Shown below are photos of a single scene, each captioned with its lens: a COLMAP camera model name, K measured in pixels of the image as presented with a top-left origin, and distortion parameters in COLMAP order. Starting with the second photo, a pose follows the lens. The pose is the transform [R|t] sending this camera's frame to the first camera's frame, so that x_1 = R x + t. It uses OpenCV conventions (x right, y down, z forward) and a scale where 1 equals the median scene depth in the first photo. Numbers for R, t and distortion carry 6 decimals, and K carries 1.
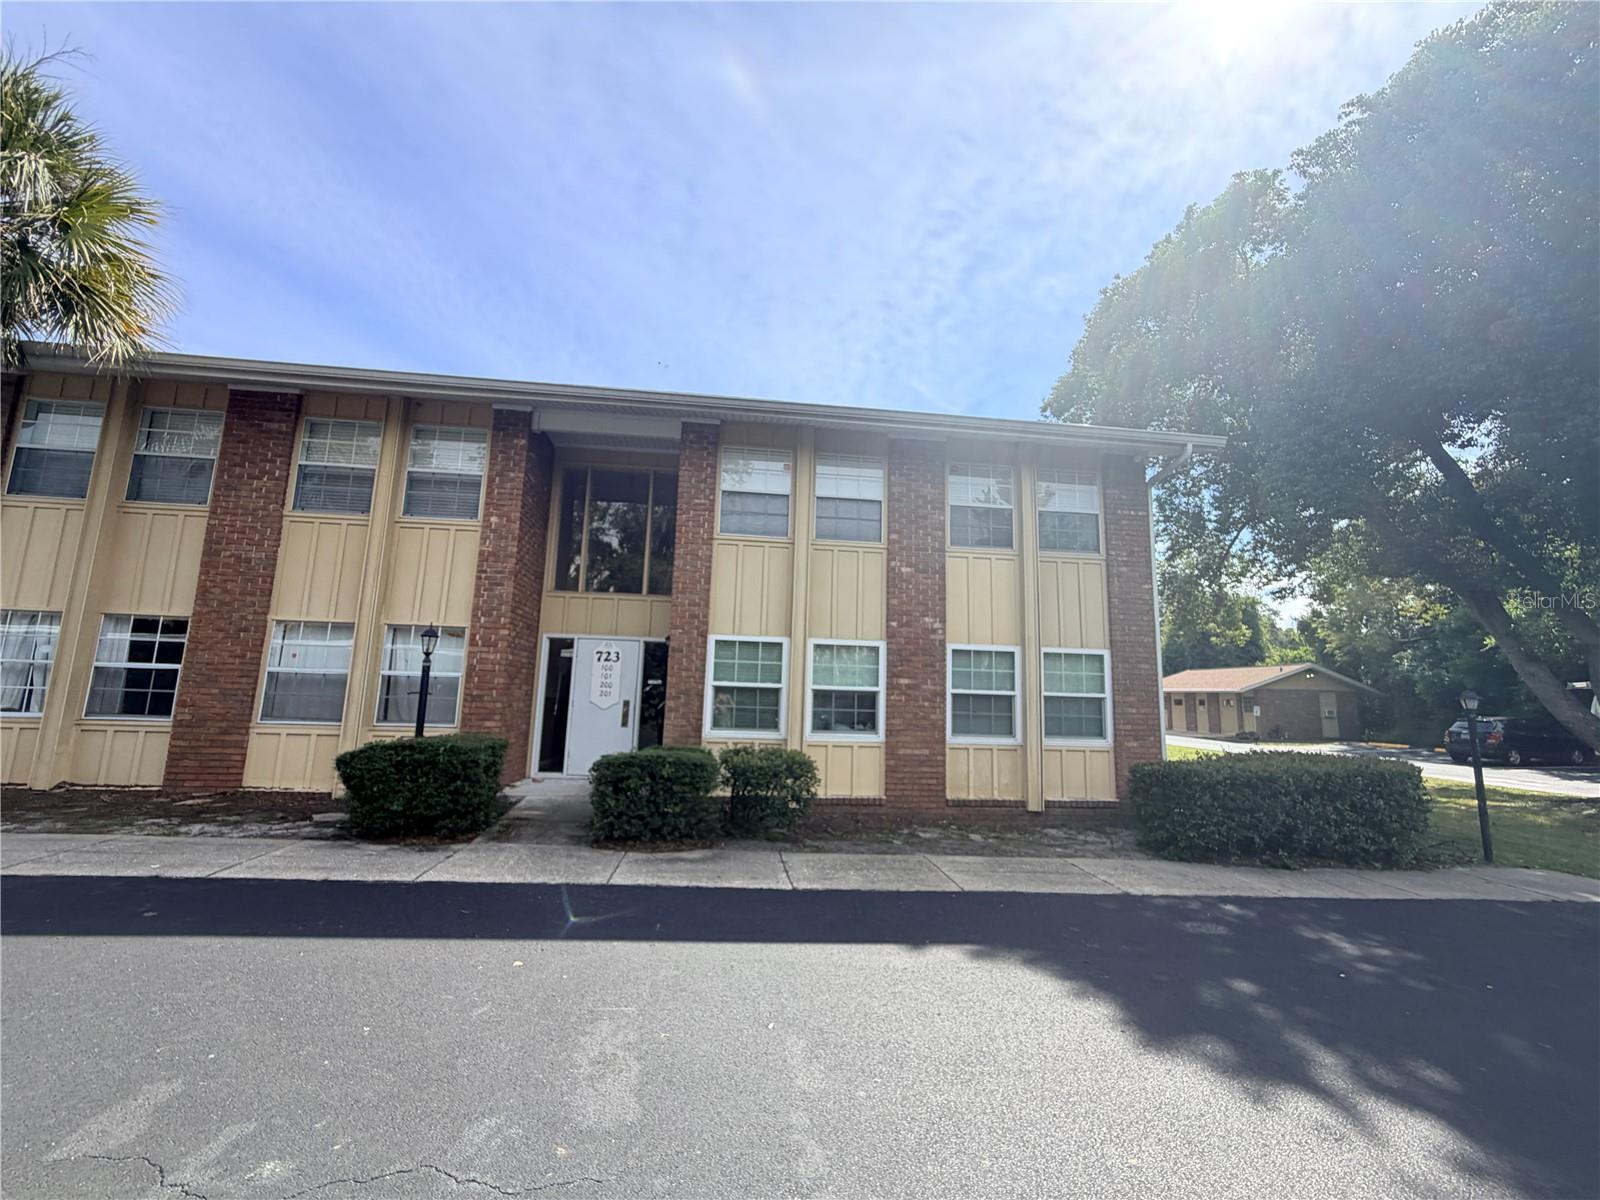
lens RADIAL K [[640.1, 0, 798.3], [0, 640.1, 600.3], [0, 0, 1]] dist [-0.000859, -0.000086]
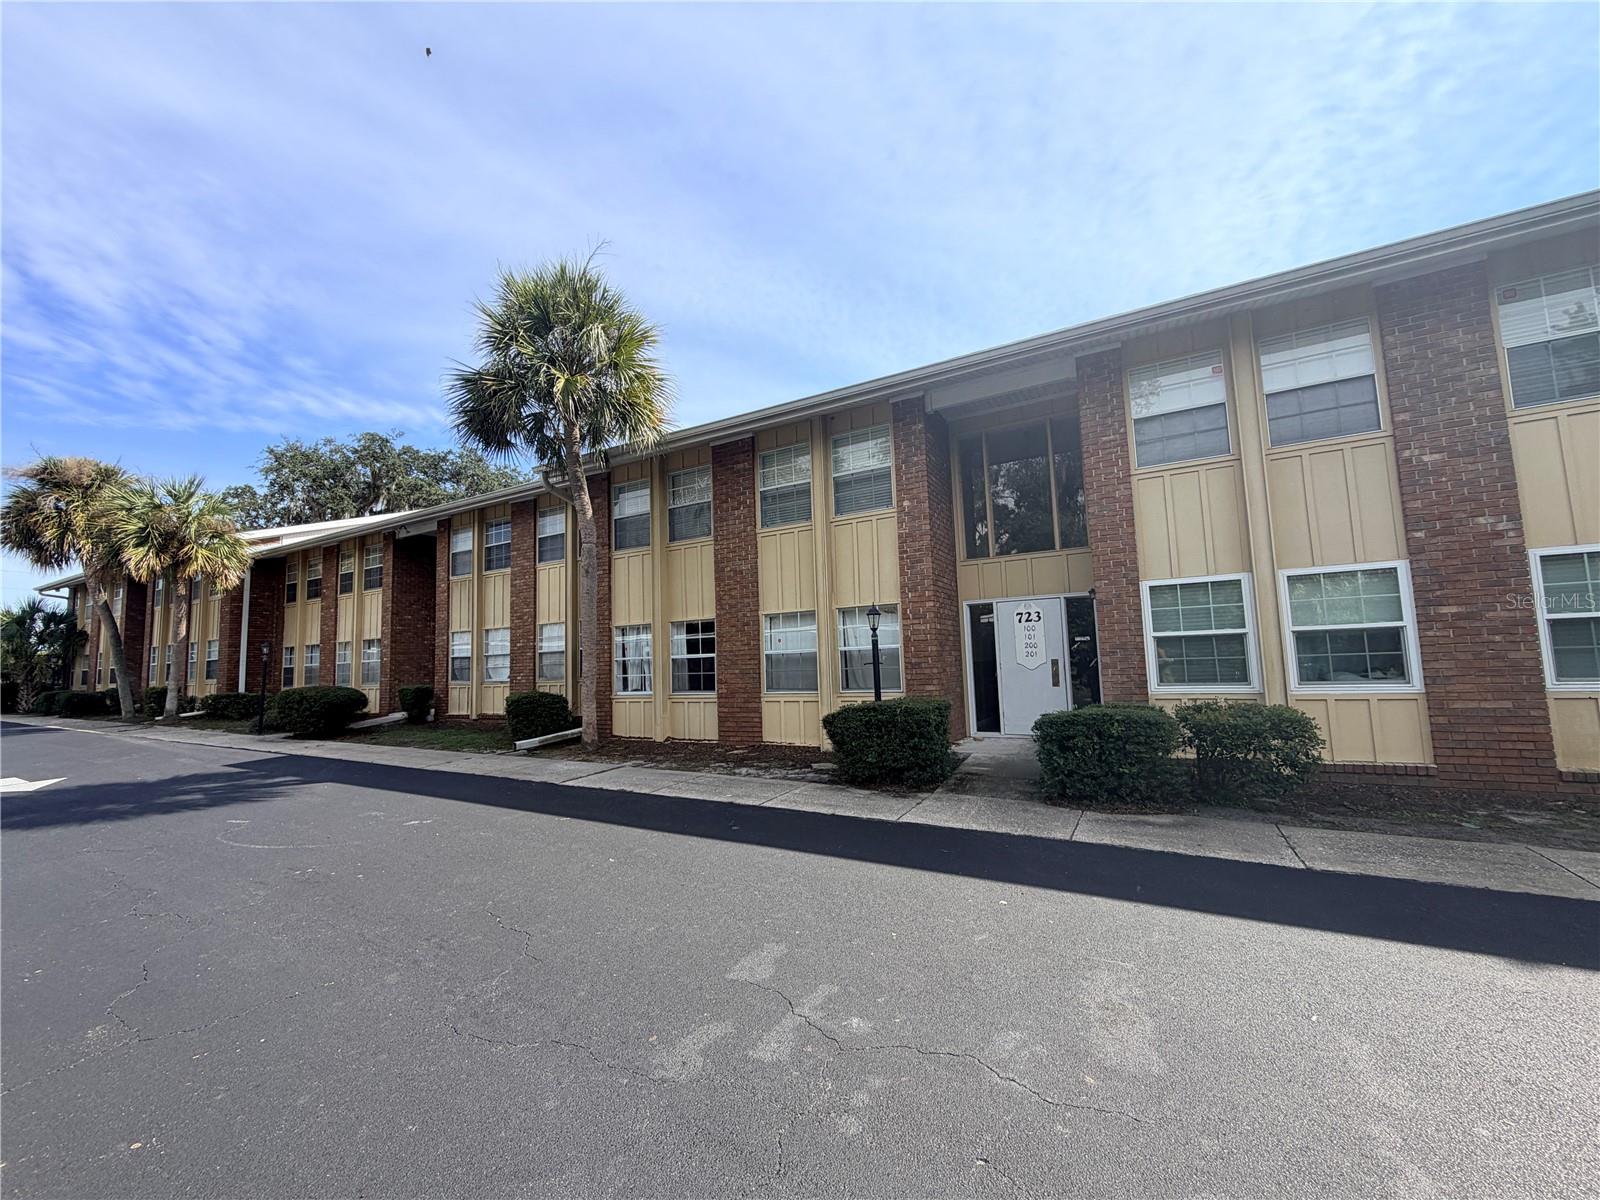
lens RADIAL K [[640.1, 0, 797.0], [0, 640.1, 599.8], [0, 0, 1]] dist [-0.000859, -0.000086]
pose [[0.810602, -0.115054, -0.574183, -0.018074], [0.146329, 0.989201, 0.008366, 0.000405], [0.567020, -0.090801, 0.818684, -0.017006]]
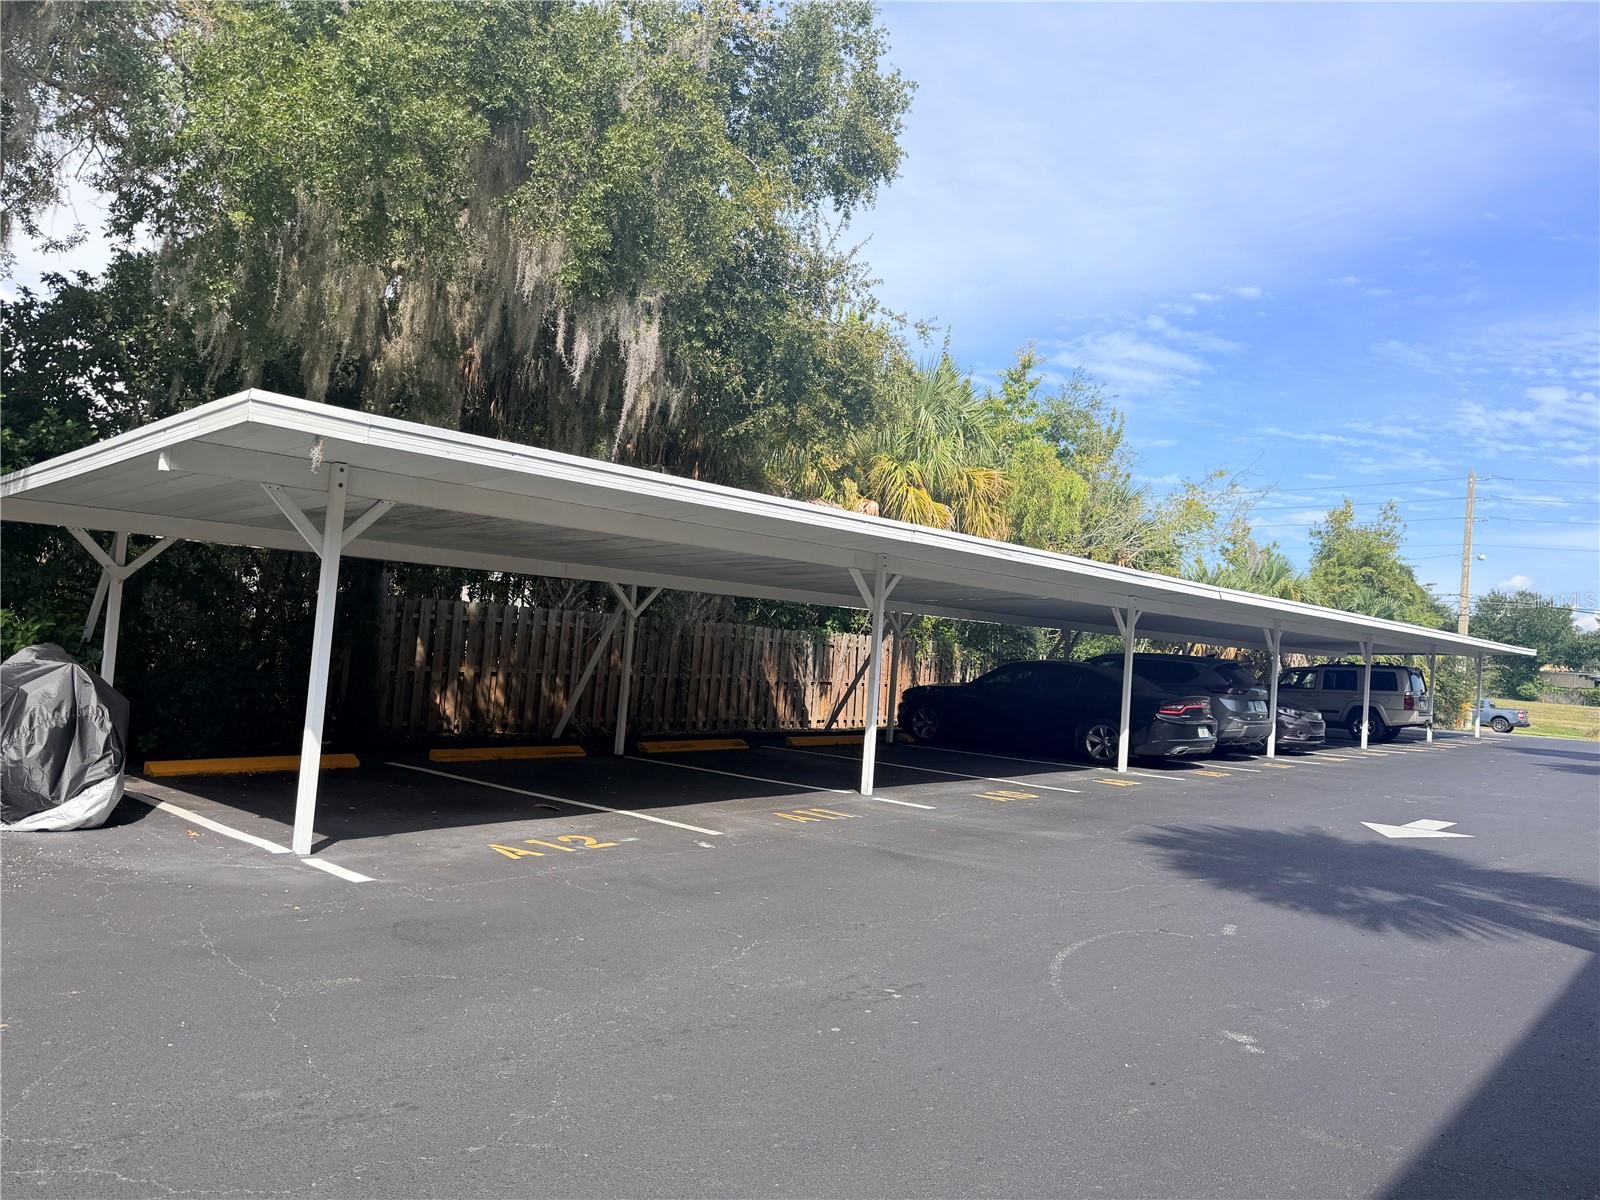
lens RADIAL K [[1120.0, 0, 797.8], [0, 1120.0, 612.2], [0, 0, 1]] dist [0.000054, -0.001823]
pose [[-0.728035, -0.107820, -0.677009, -0.318338], [0.000405, 0.987487, -0.157703, 0.086070], [0.685540, -0.115088, -0.718881, 0.610347]]
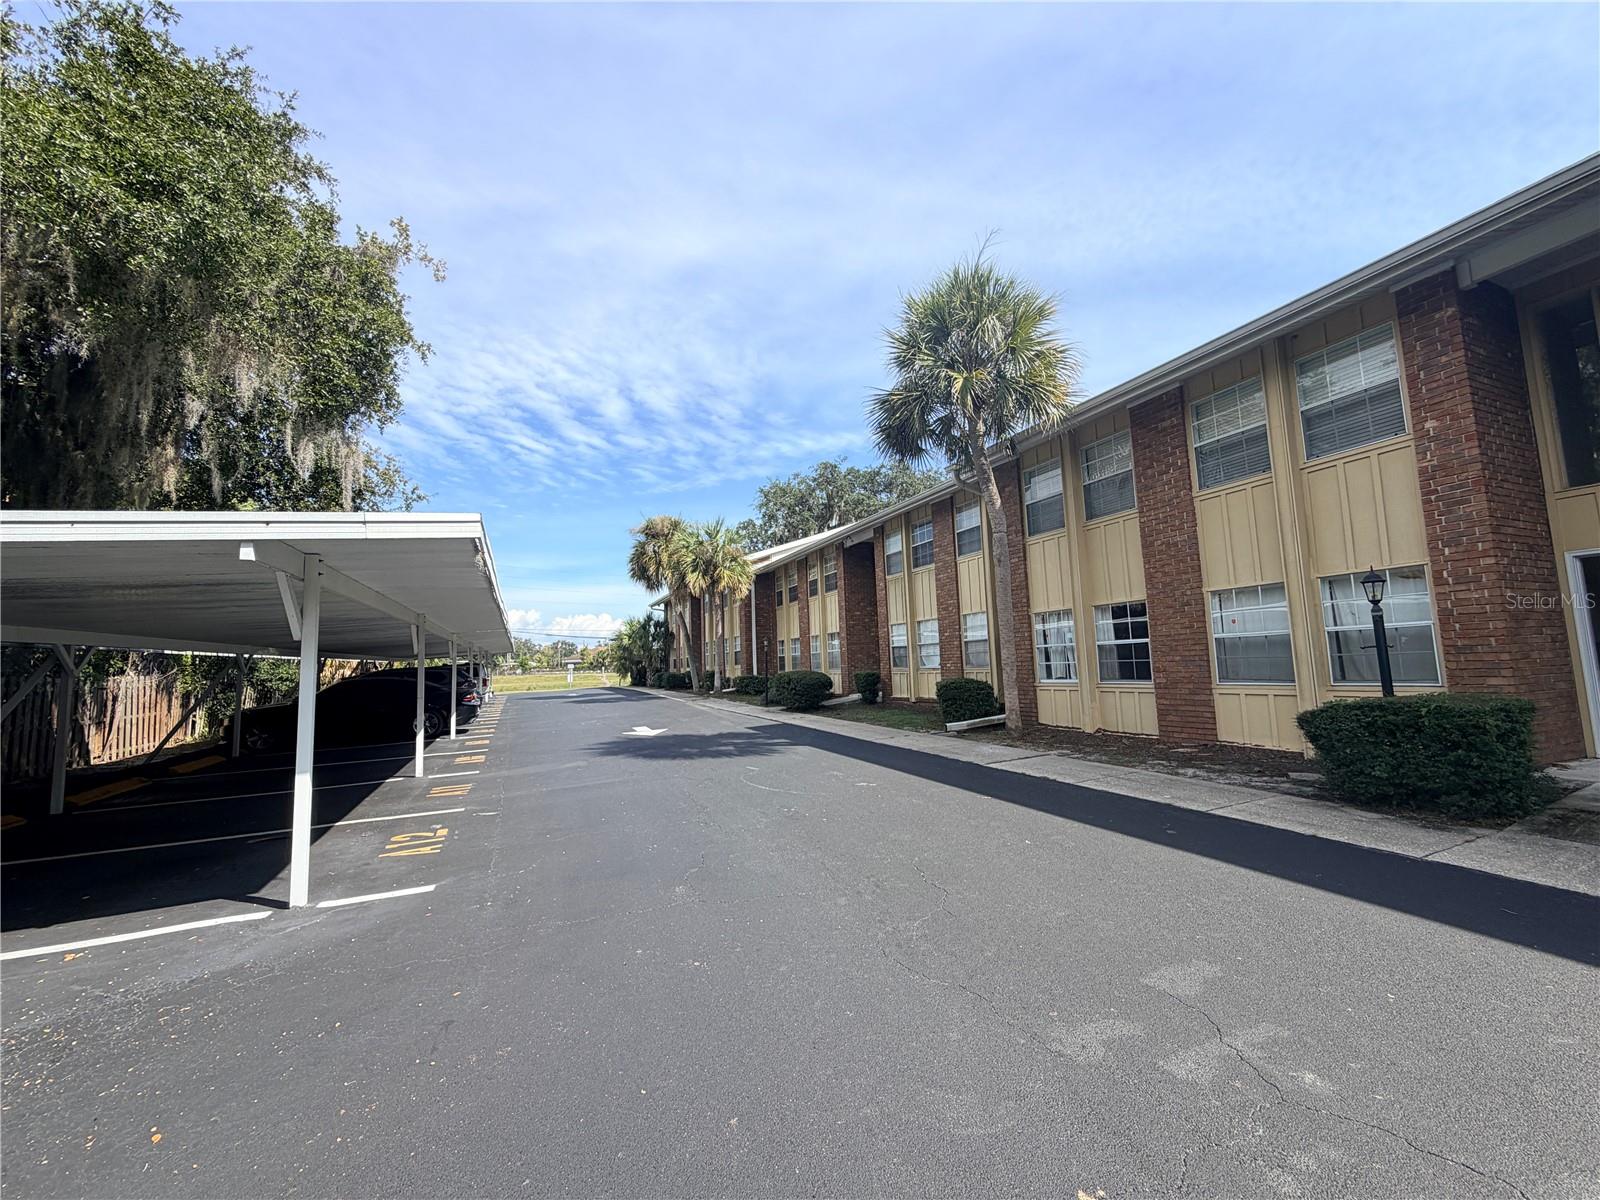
lens RADIAL K [[640.1, 0, 793.7], [0, 640.1, 600.9], [0, 0, 1]] dist [-0.000859, -0.000086]
pose [[0.286768, -0.138014, -0.948007, 0.015114], [0.187071, 0.978586, -0.085878, 0.007415], [0.939558, -0.152717, 0.306445, -0.007544]]
